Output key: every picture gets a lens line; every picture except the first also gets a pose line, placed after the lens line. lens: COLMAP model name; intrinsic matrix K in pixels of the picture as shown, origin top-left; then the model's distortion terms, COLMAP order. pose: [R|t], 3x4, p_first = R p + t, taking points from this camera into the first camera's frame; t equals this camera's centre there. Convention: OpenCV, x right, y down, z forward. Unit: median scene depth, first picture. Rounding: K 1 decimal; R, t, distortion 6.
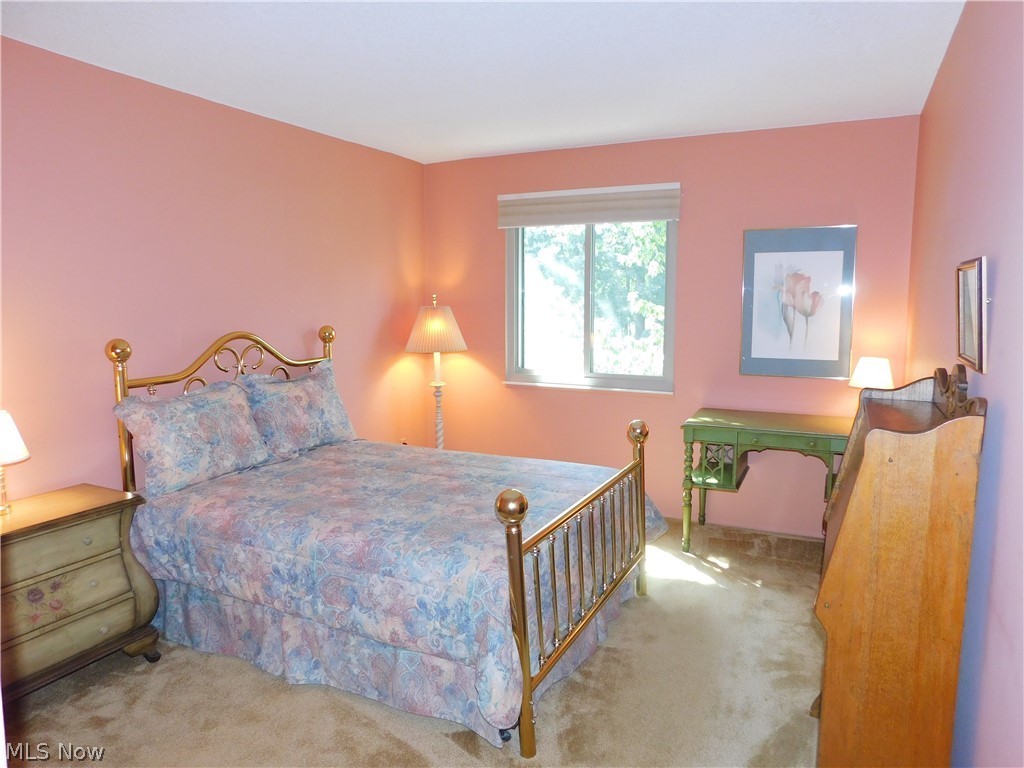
lens RADIAL K [[680.0, 0, 512.8], [0, 680.0, 383.6], [0, 0, 1]] dist [-0.000722, -0.000026]
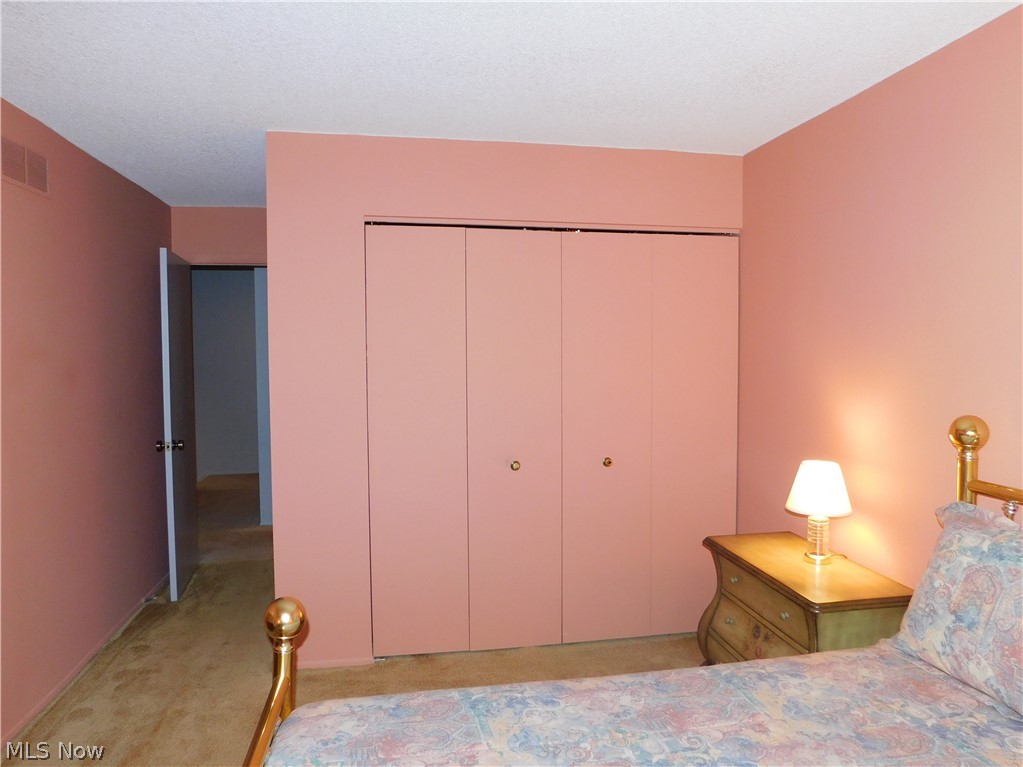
lens RADIAL K [[679.3, 0, 511.1], [0, 679.3, 382.7], [0, 0, 1]] dist [-0.000722, -0.000026]
pose [[-0.805310, 0.042187, -0.591351, 0.175388], [-0.060249, 0.986477, 0.152423, -0.168263], [0.589785, 0.158376, -0.791878, 1.226798]]
